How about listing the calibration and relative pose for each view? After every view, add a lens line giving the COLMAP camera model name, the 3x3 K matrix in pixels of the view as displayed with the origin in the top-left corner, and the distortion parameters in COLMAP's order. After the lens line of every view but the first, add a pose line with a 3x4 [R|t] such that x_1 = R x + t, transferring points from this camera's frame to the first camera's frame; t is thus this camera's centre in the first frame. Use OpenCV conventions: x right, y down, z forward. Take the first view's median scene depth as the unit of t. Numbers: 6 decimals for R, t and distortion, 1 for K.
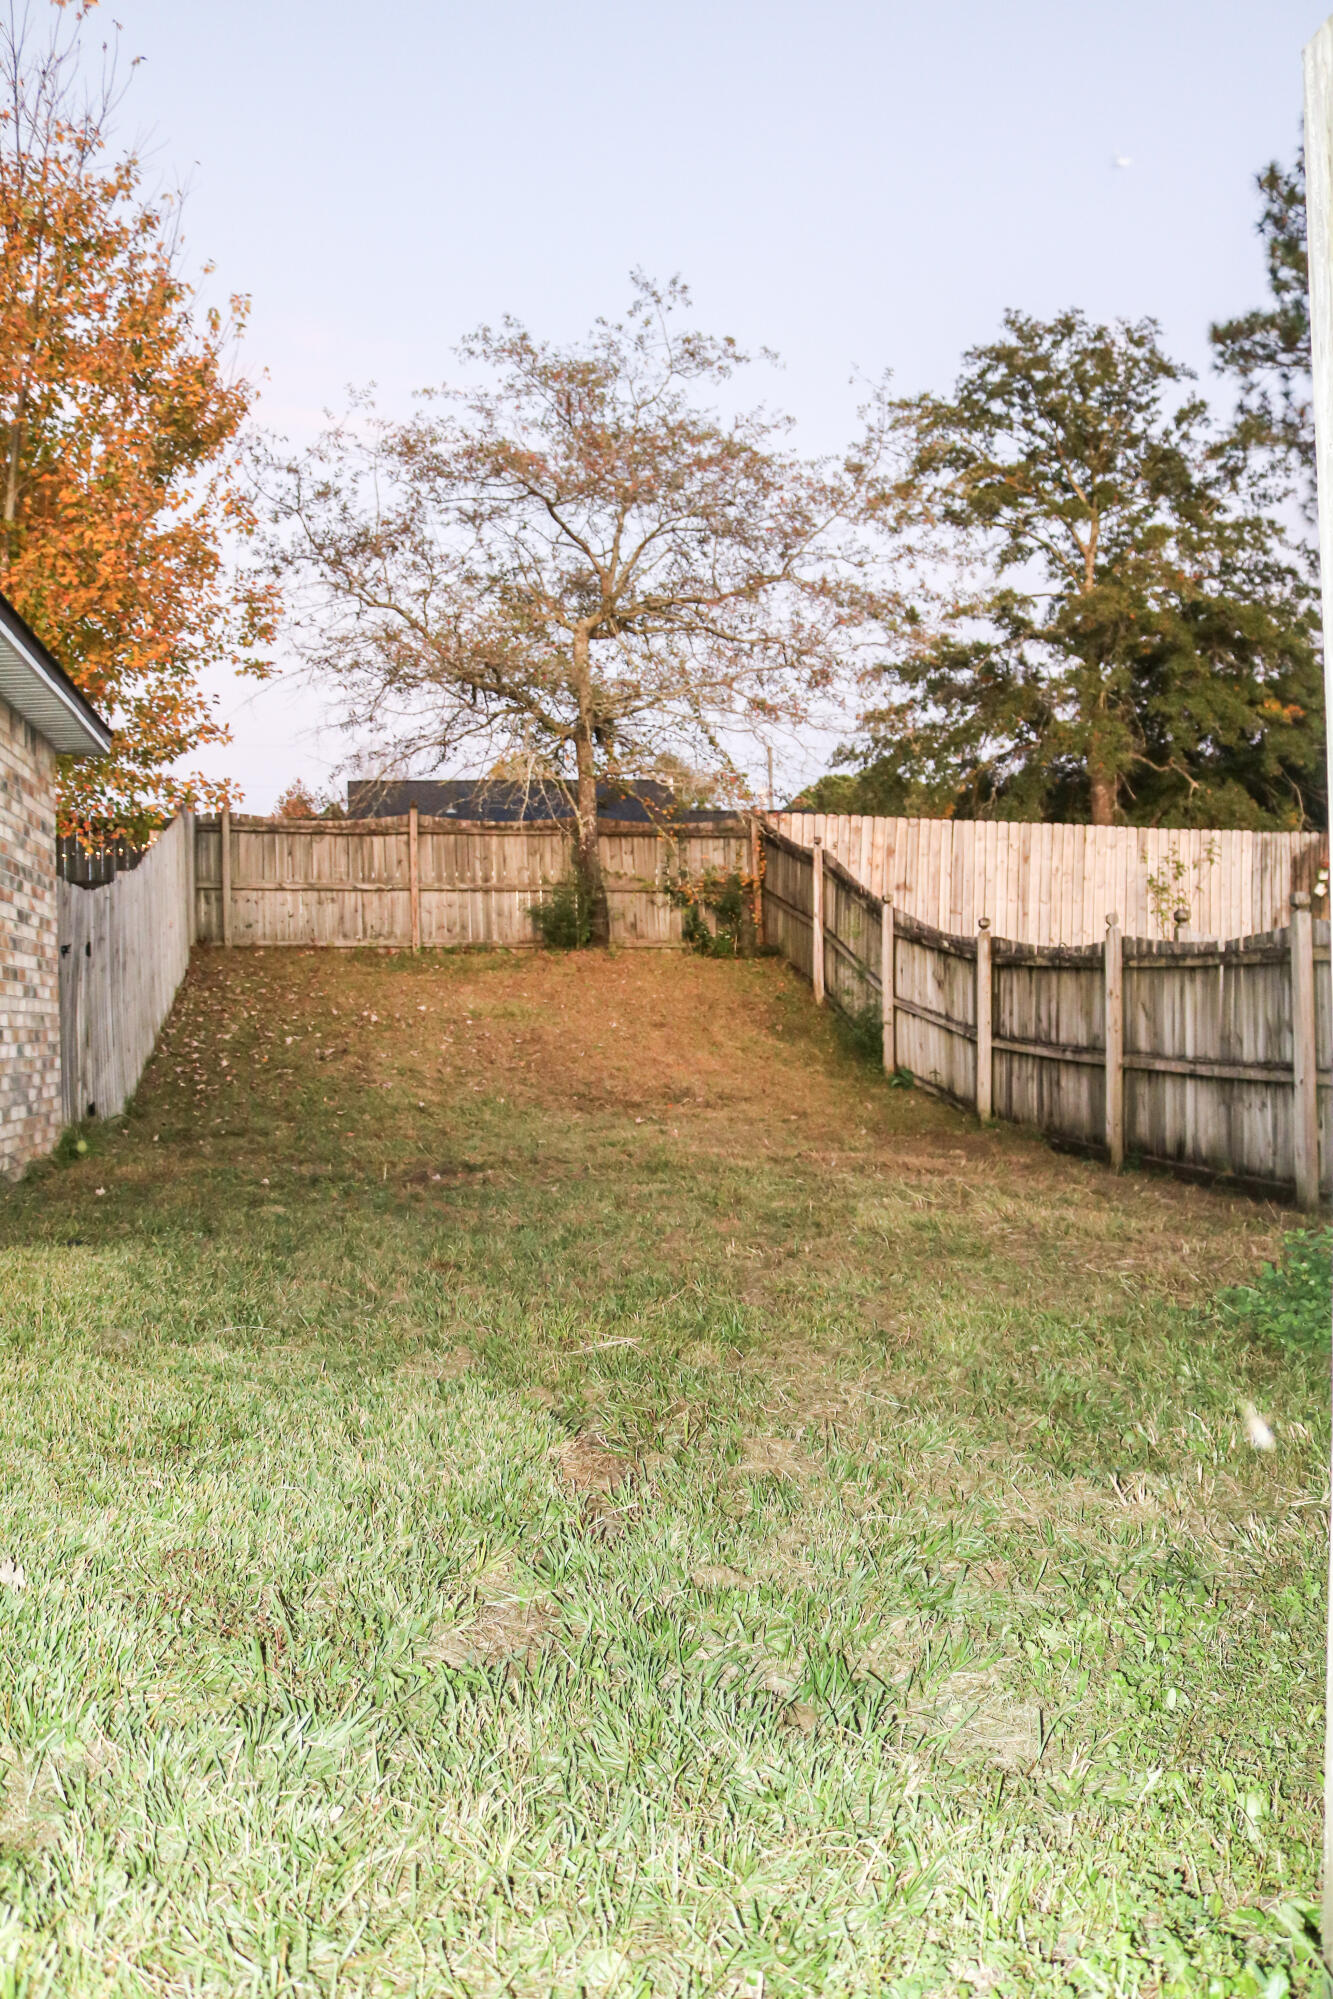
lens RADIAL K [[1645.1, 0, 666.5], [0, 1645.1, 999.5], [0, 0, 1]] dist [-0.161023, 0.152831]
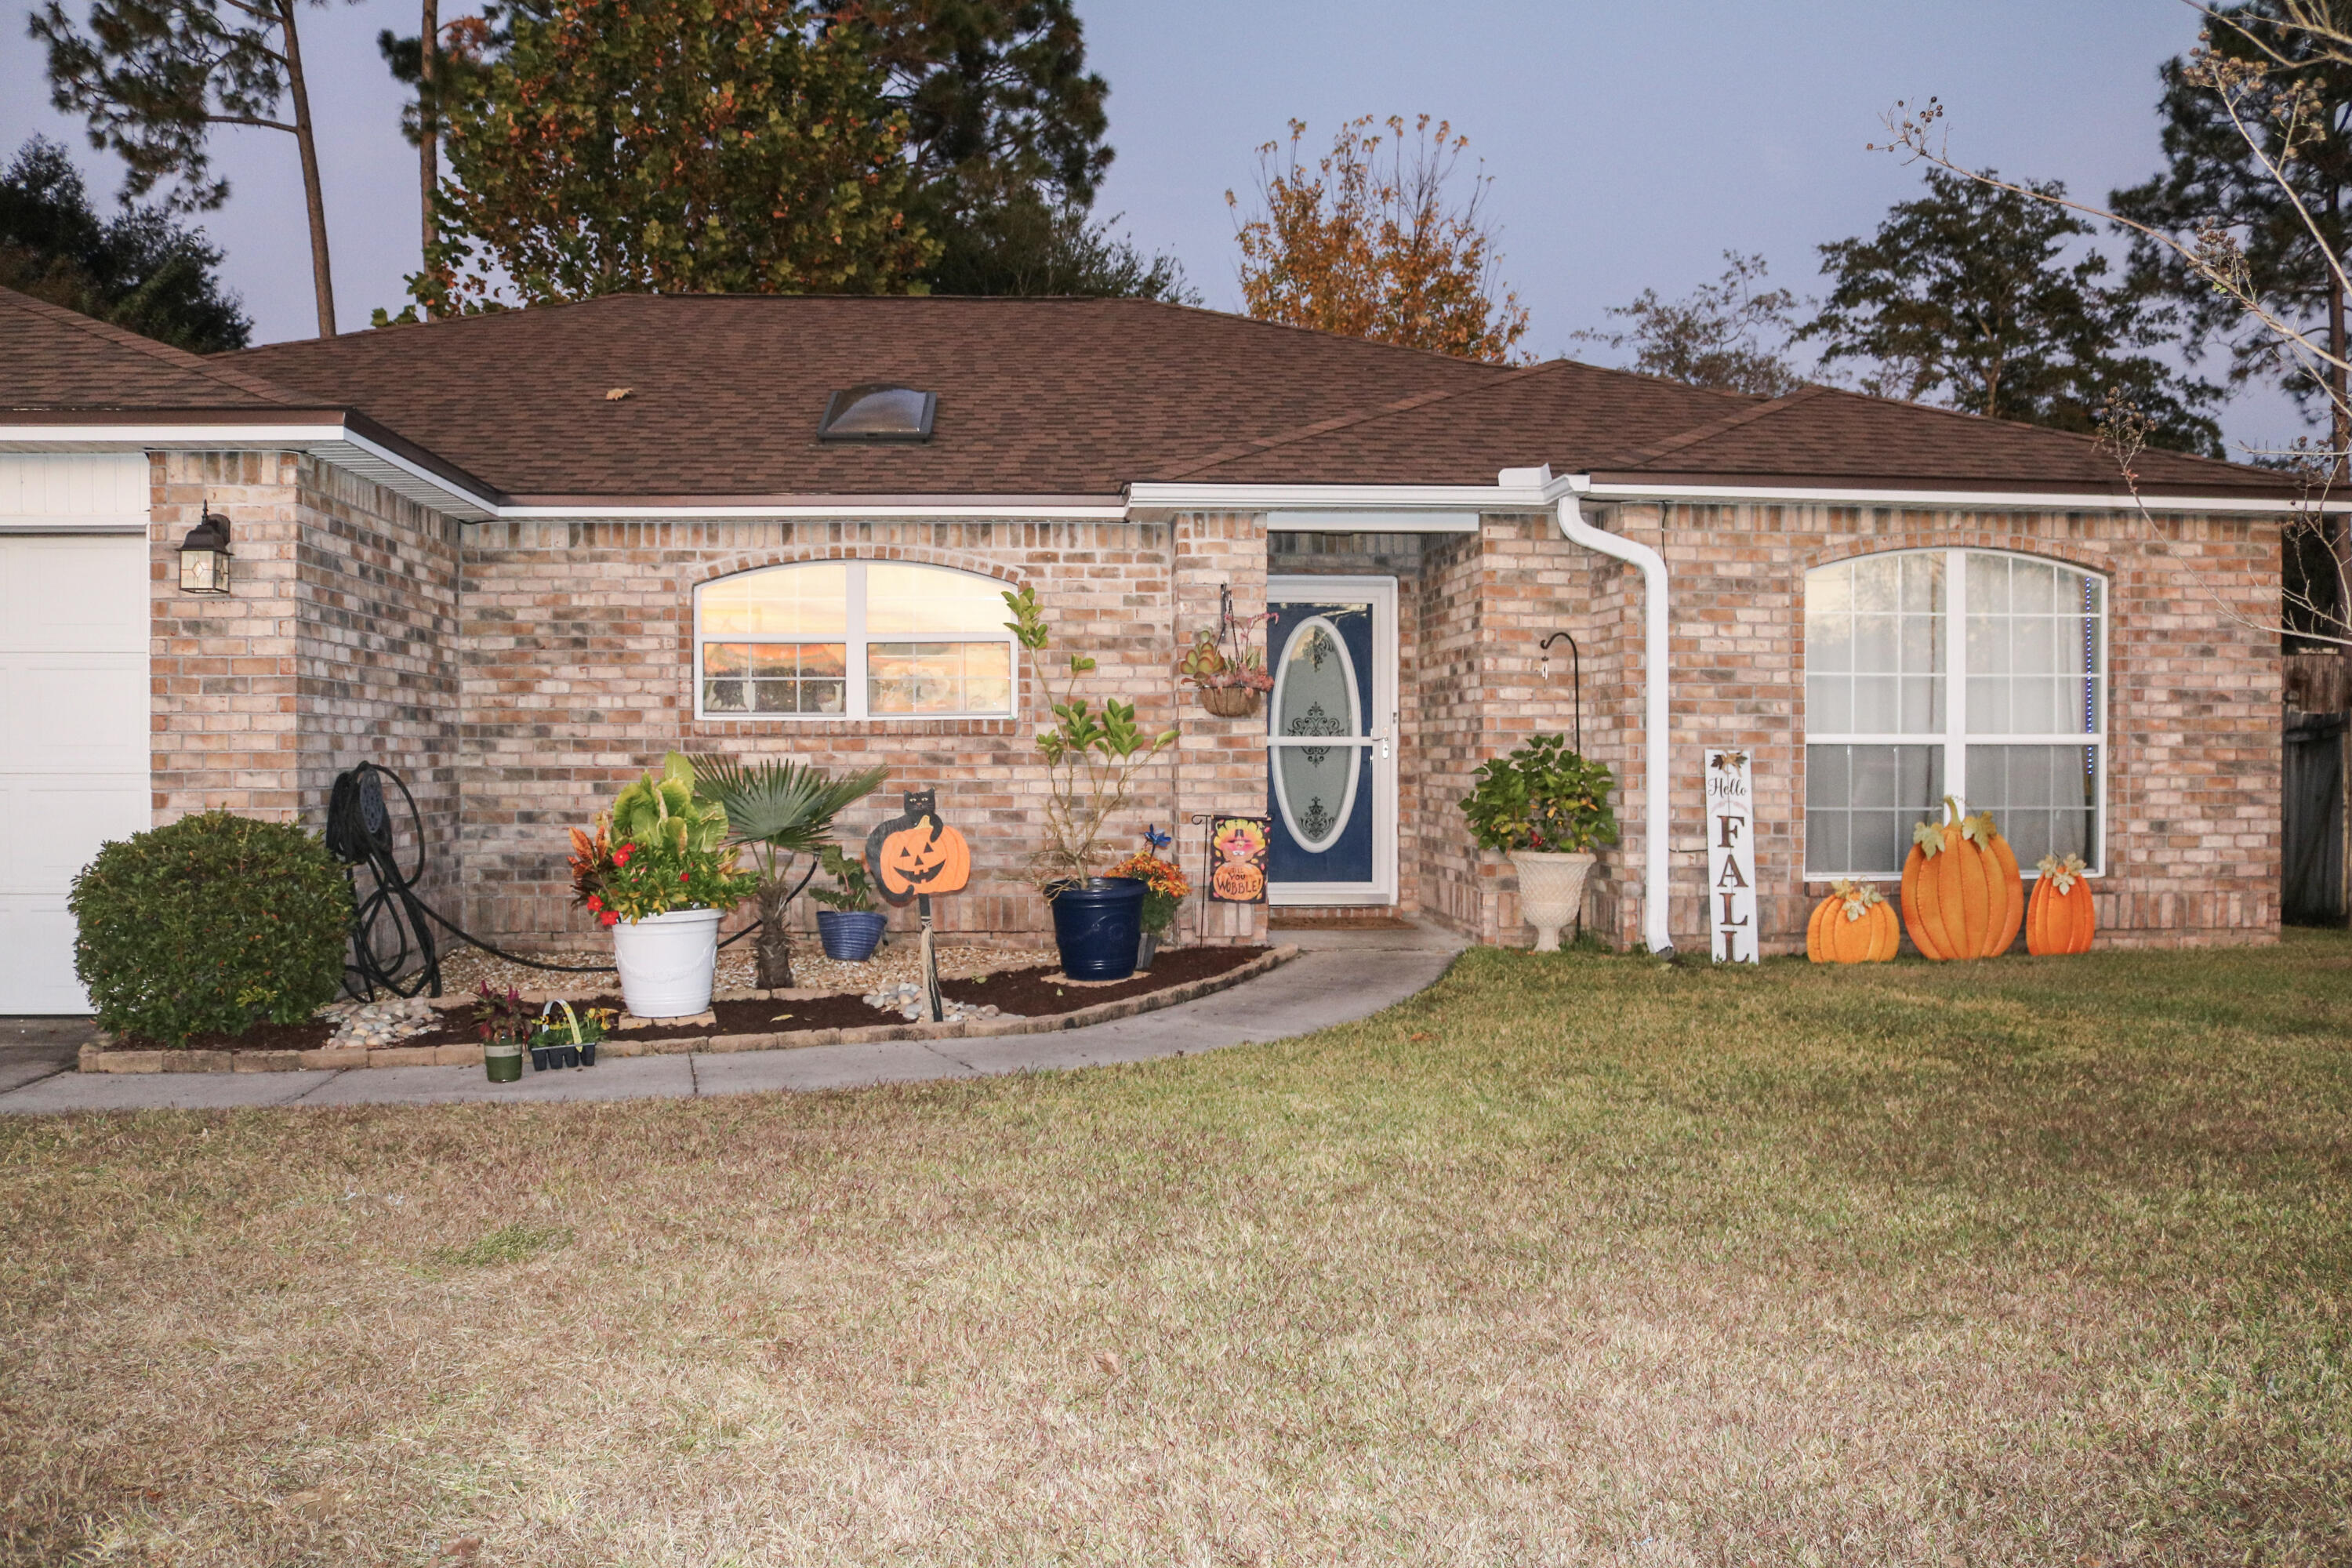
lens RADIAL K [[1935.7, 0, 1174.8], [0, 1935.7, 806.6], [0, 0, 1]] dist [-0.161023, 0.152831]
pose [[0.995611, 0.026146, -0.089861, -0.337712], [-0.022889, 0.999050, 0.037085, -0.013317], [0.090745, -0.034866, 0.995264, -0.713029]]
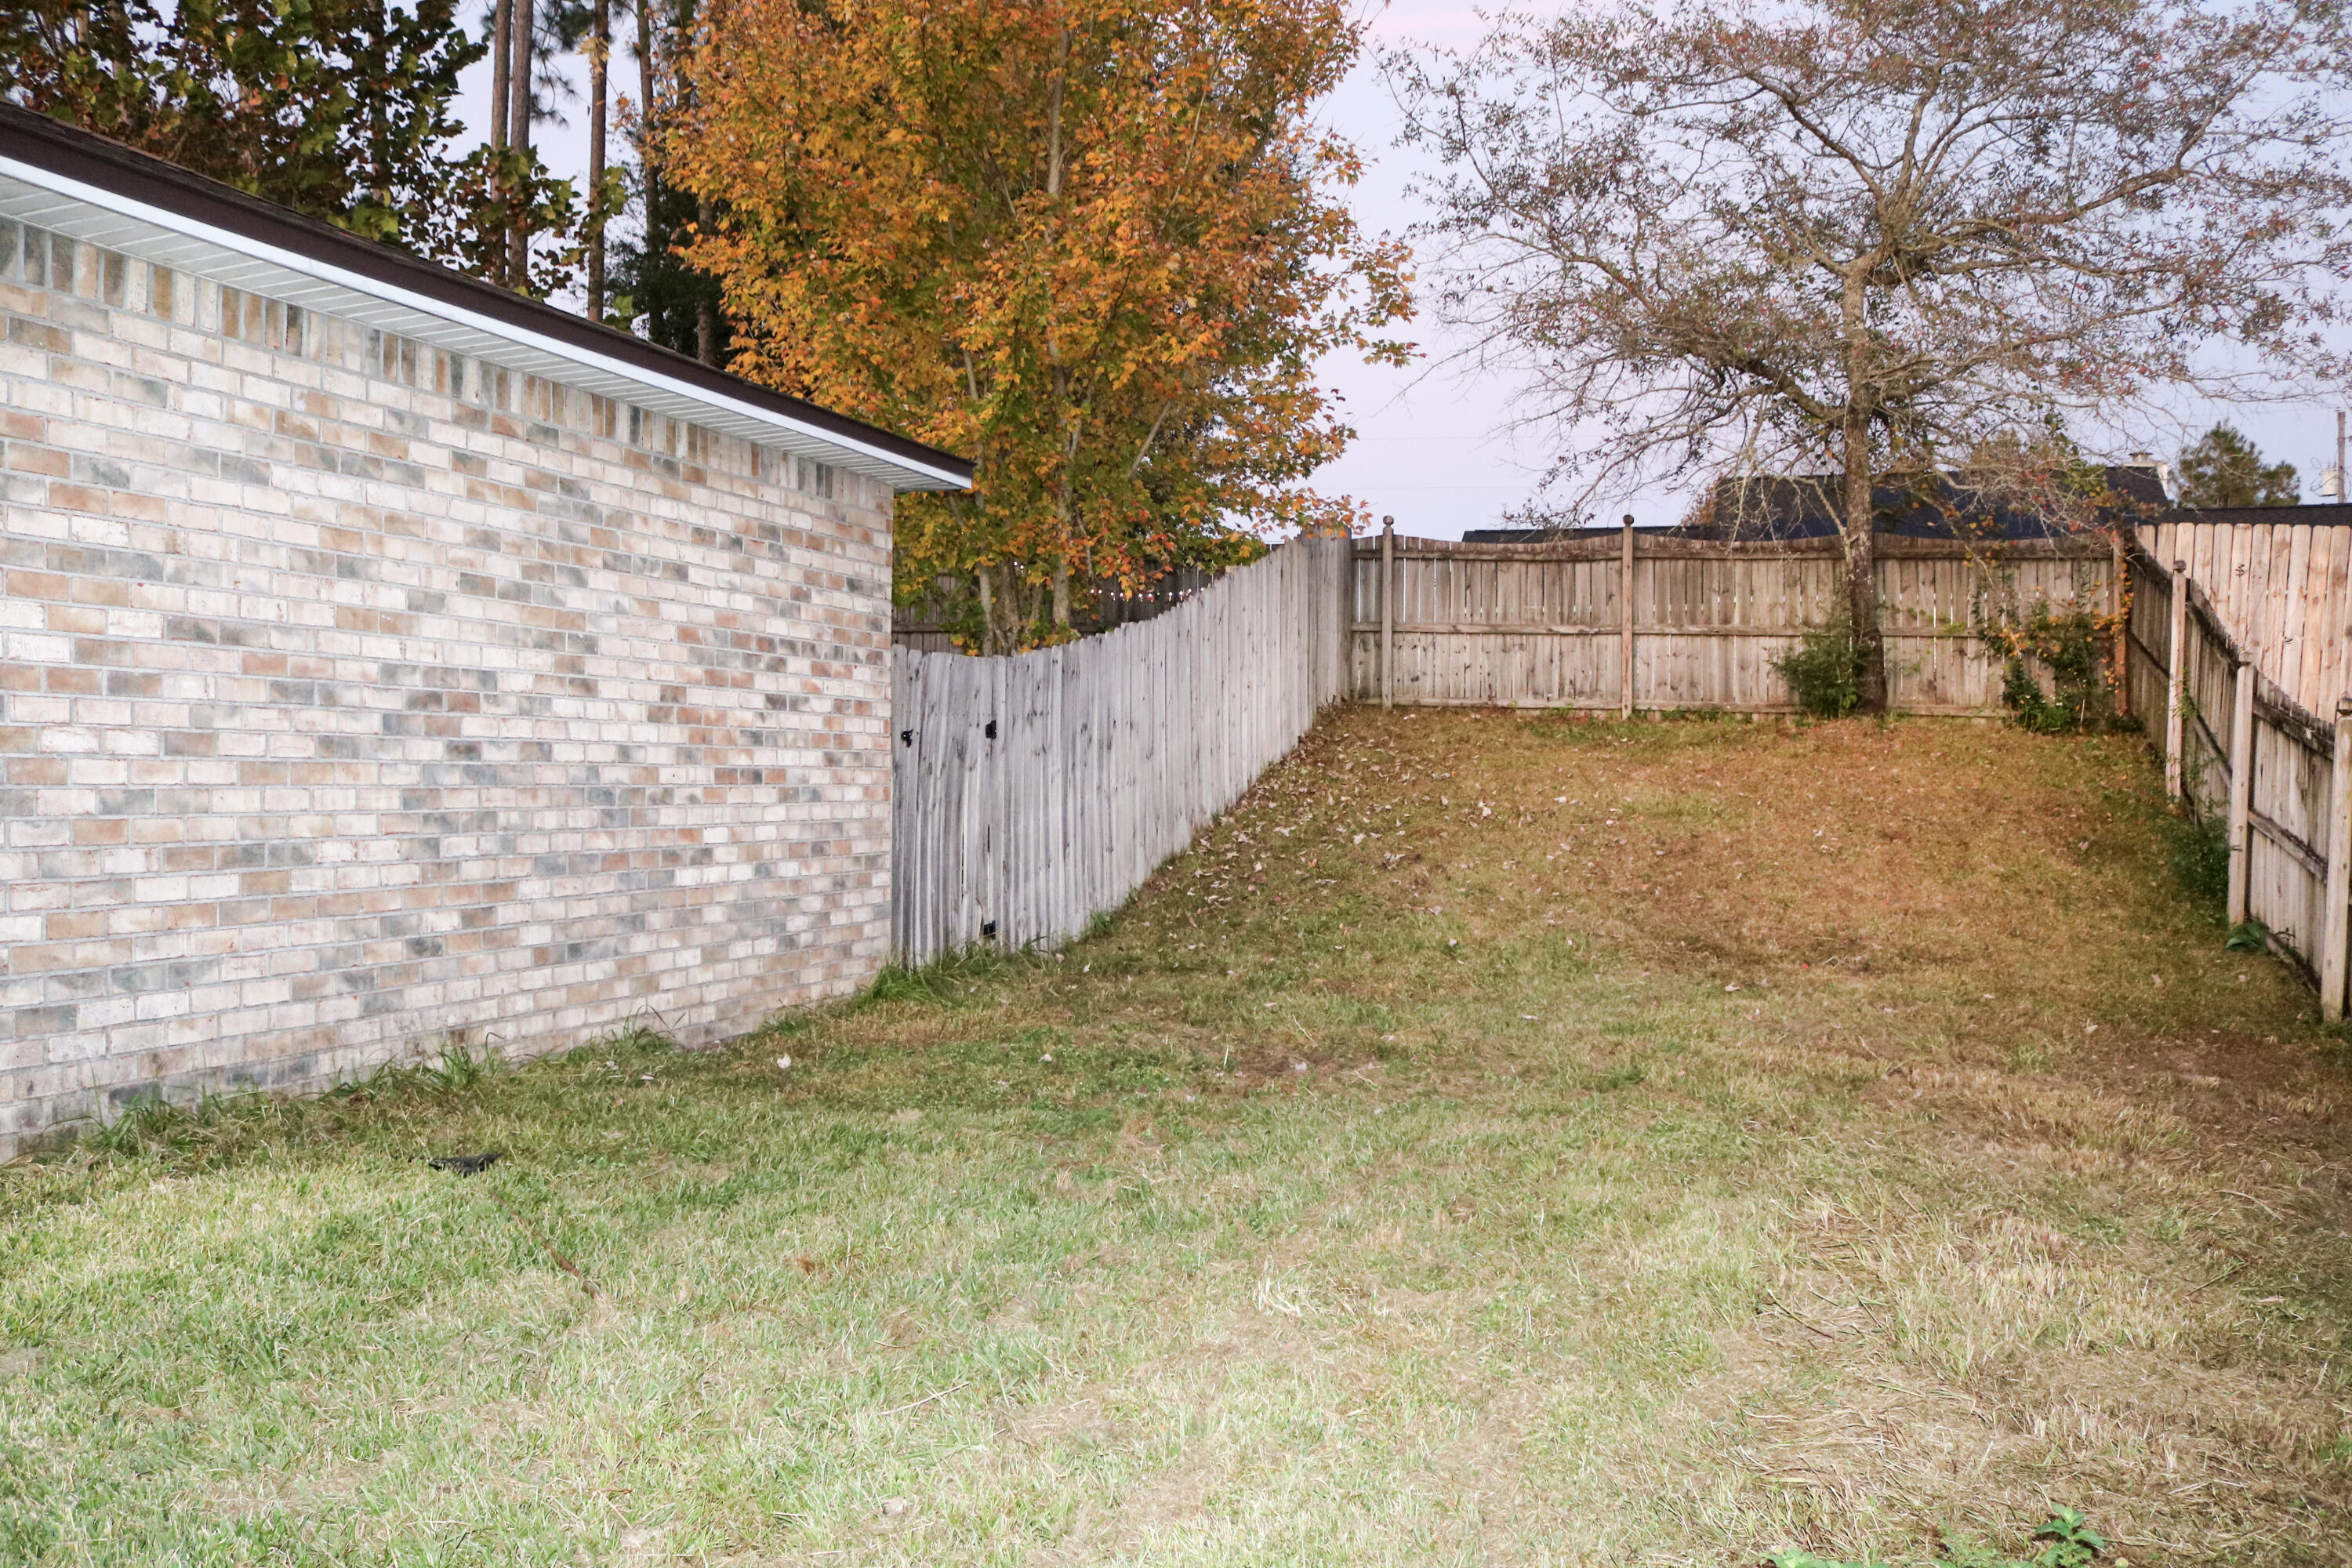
lens RADIAL K [[2005.1, 0, 1176.0], [0, 2005.1, 784.0], [0, 0, 1]] dist [-0.169393, 0.177379]
pose [[0.874802, 0.034181, -0.483272, 0.109099], [-0.023496, 0.999328, 0.028149, -0.018548], [0.483910, -0.013269, 0.875017, 0.095859]]
